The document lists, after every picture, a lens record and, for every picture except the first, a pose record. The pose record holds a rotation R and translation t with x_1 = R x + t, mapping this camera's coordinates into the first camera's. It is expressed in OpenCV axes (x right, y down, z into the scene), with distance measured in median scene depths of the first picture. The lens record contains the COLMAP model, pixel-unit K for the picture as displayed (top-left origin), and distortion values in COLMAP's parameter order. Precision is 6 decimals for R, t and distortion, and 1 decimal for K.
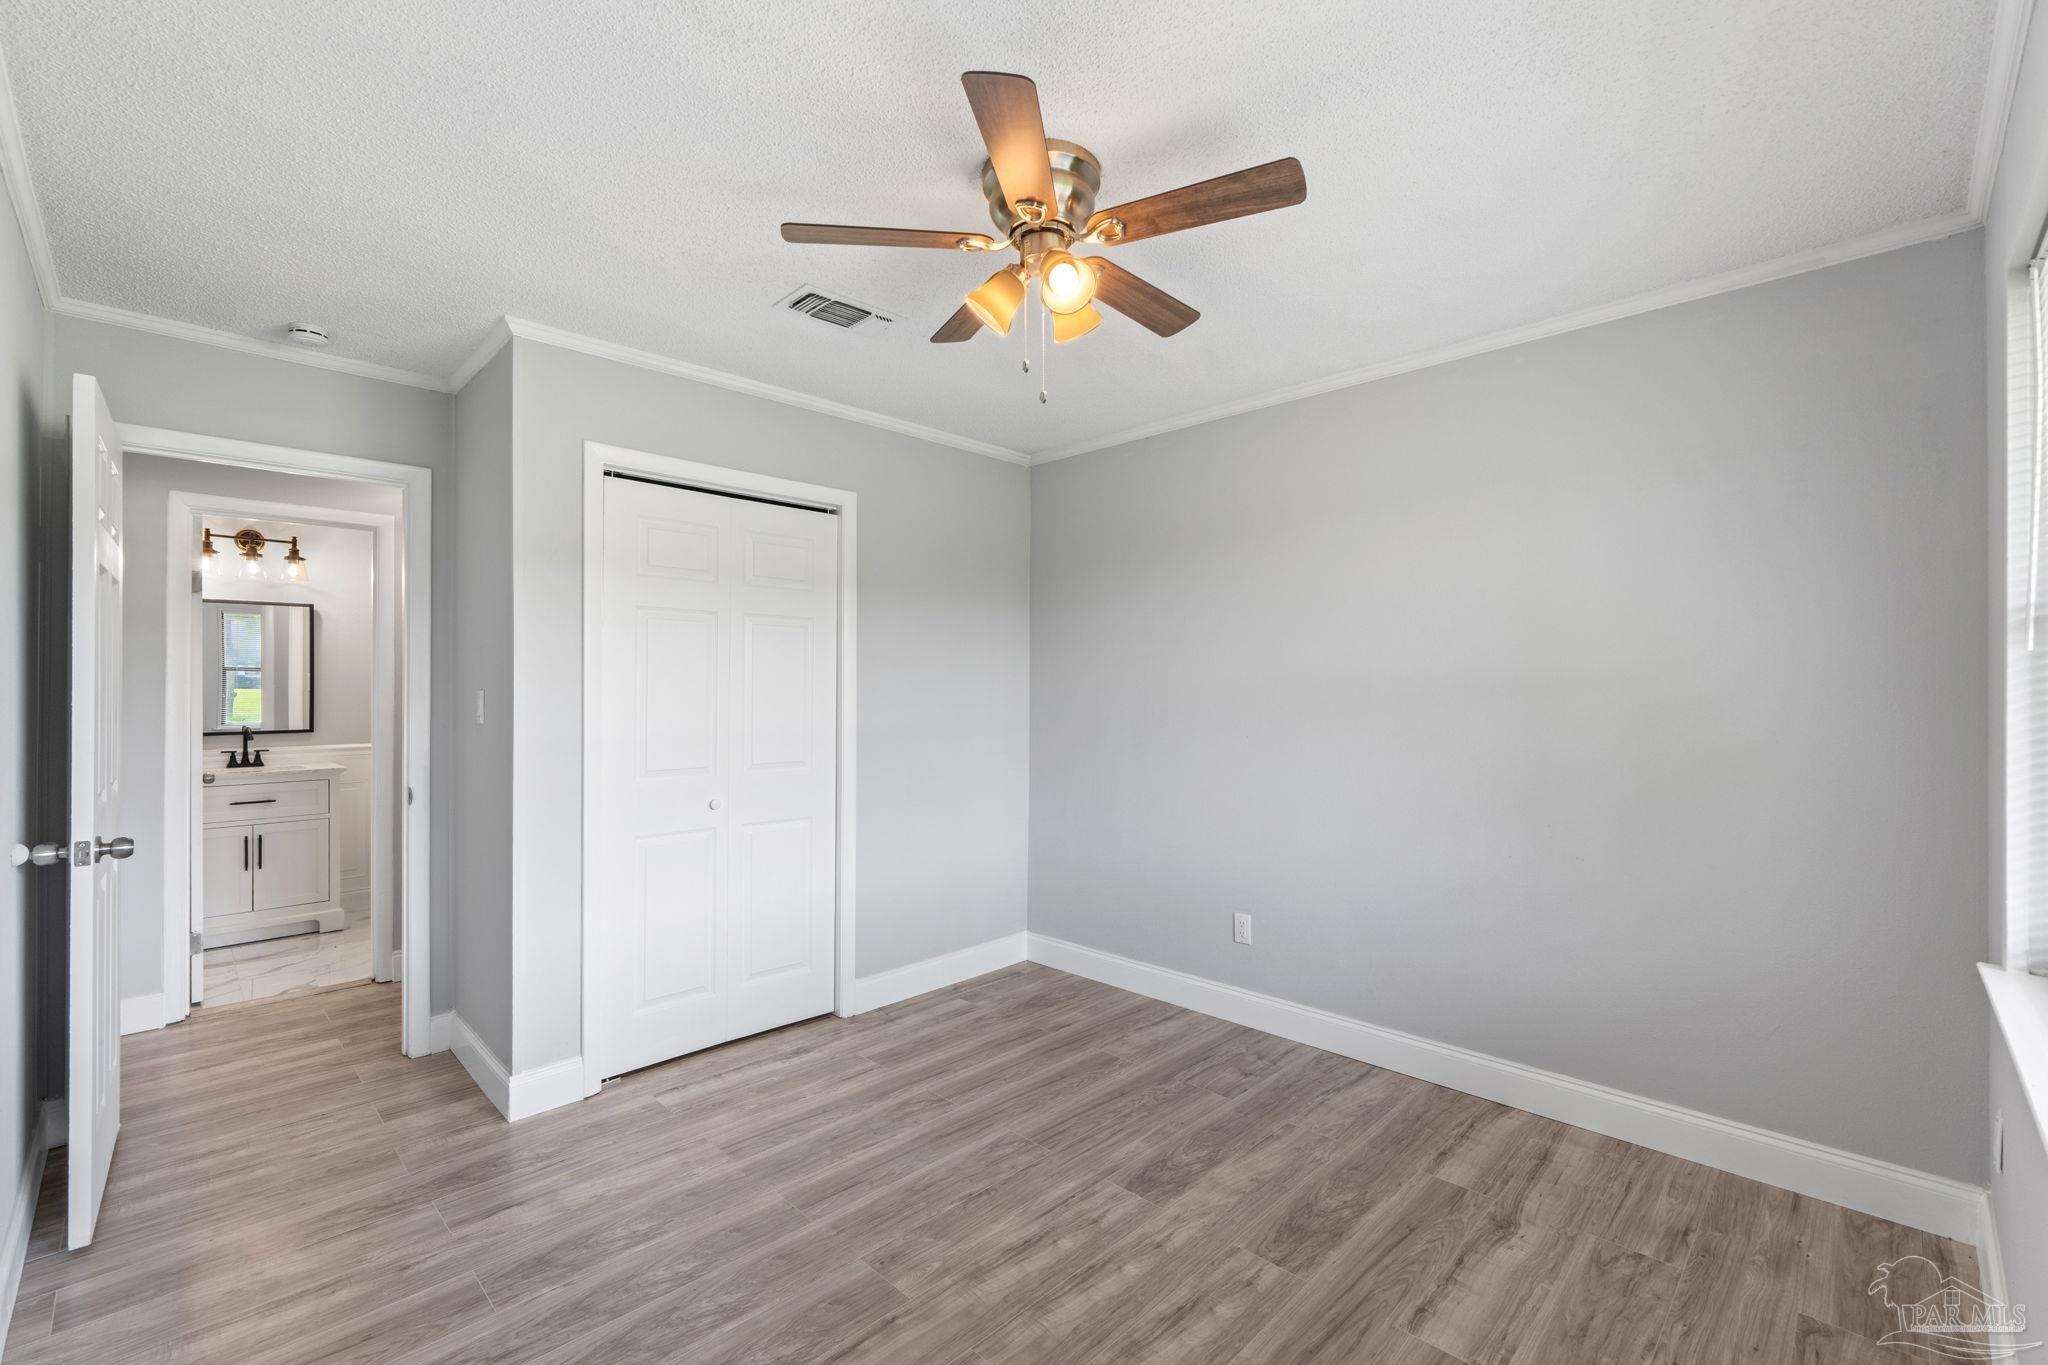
lens RADIAL K [[879.2, 0, 1025.7], [0, 879.2, 681.1], [0, 0, 1]] dist [-0.004371, 0.000000]
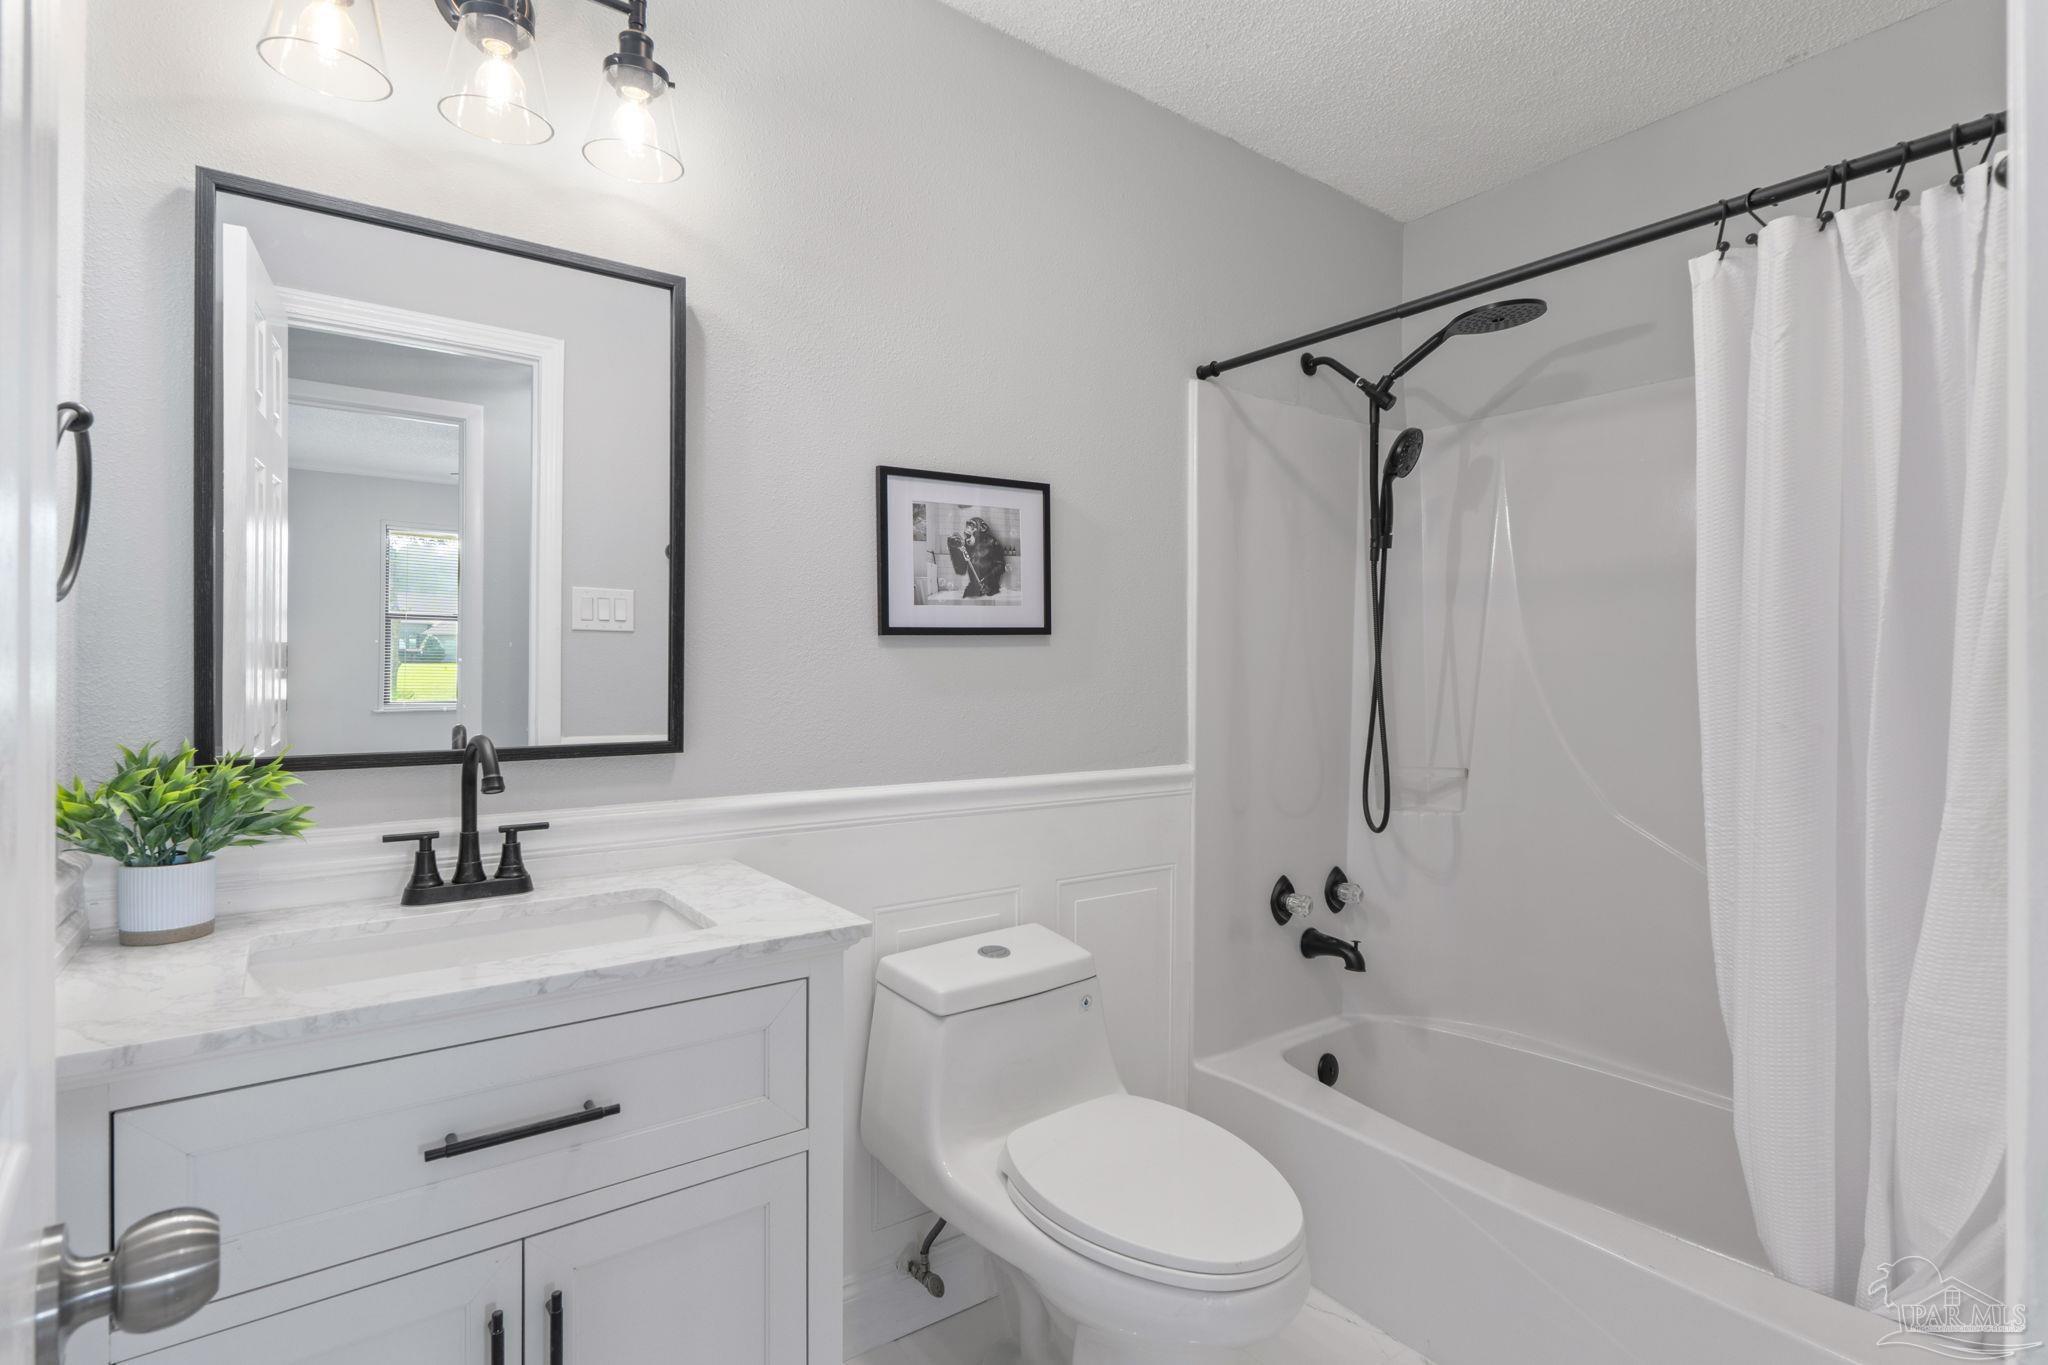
lens RADIAL K [[969.7, 0, 1023.7], [0, 969.7, 674.2], [0, 0, 1]] dist [-0.020712, -0.000285]
pose [[0.985609, 0.001799, -0.169029, -0.691486], [-0.001405, 0.999996, 0.002451, 0.035036], [0.169033, -0.002178, 0.985608, 0.760045]]
